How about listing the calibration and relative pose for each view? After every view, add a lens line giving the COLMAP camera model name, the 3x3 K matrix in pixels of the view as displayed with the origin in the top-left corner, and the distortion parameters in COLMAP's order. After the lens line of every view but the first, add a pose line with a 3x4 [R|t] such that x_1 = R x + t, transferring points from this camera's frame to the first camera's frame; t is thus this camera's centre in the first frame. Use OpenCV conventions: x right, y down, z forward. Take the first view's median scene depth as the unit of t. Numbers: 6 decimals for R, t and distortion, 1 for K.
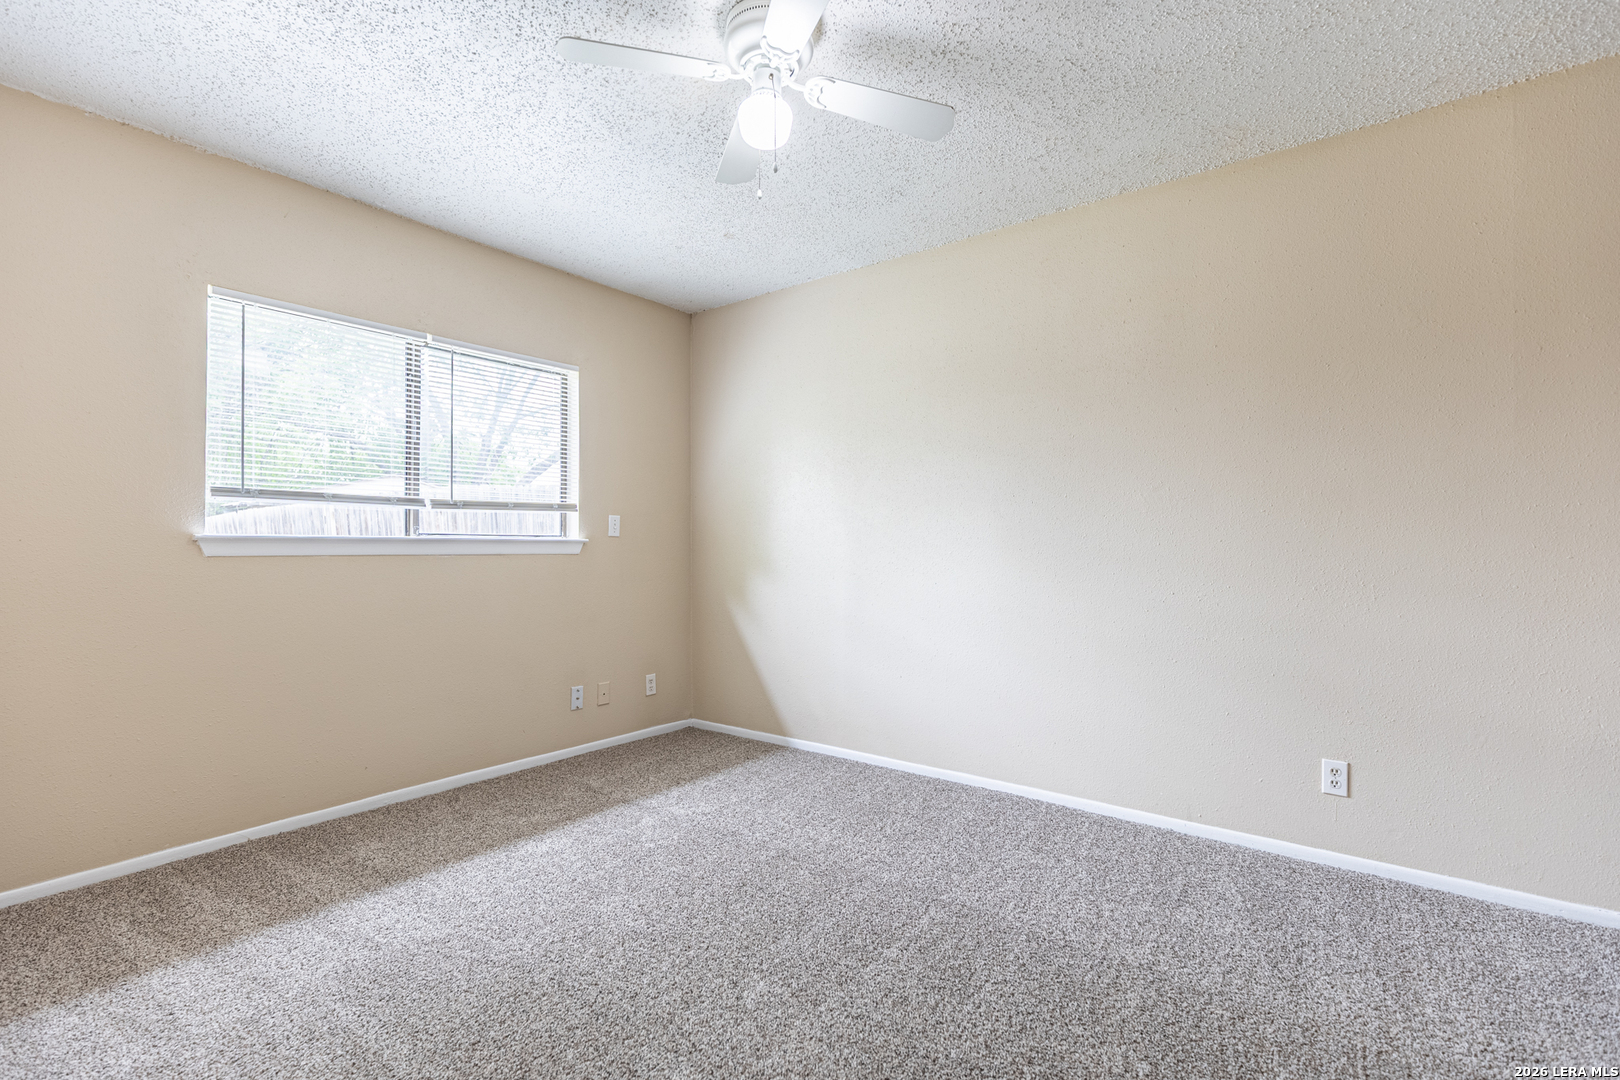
lens RADIAL K [[724.5, 0, 817.0], [0, 724.5, 535.7], [0, 0, 1]] dist [0.005513, 0.000008]
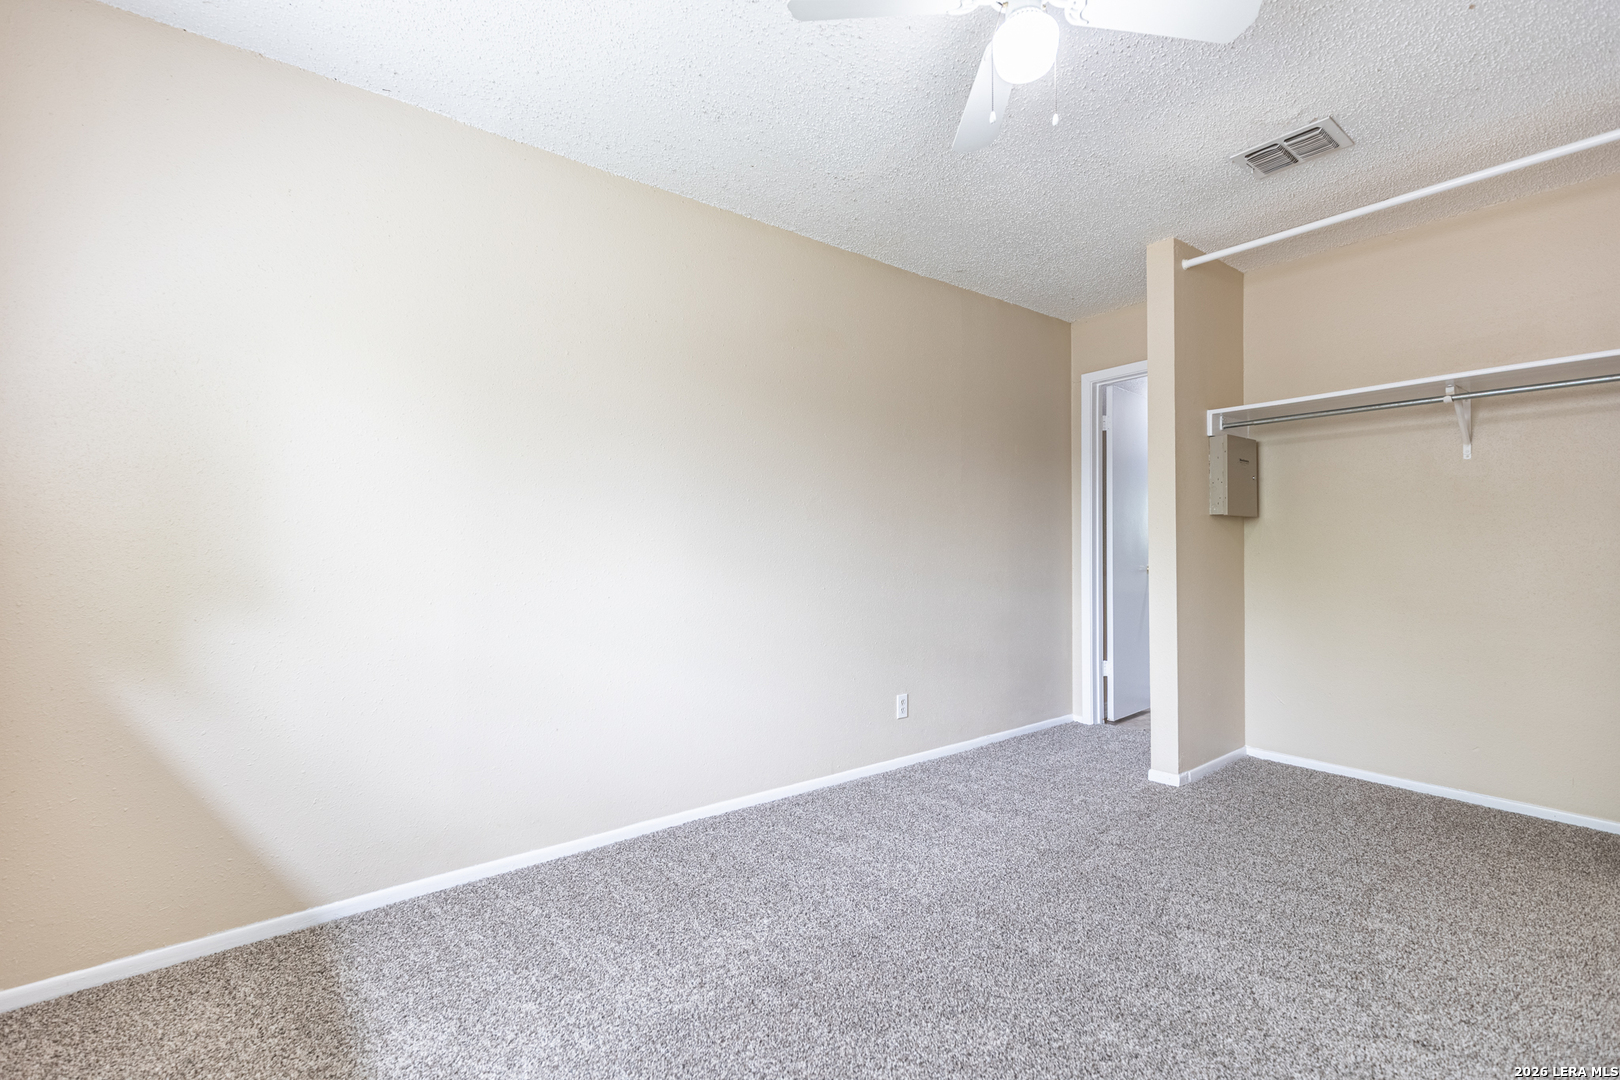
lens RADIAL K [[724.5, 0, 817.0], [0, 724.5, 535.7], [0, 0, 1]] dist [0.005513, 0.000008]
pose [[0.252640, 0.013136, 0.967471, -0.647970], [-0.009817, 0.999891, -0.011013, 0.006017], [-0.967511, -0.006715, 0.252742, 0.692091]]
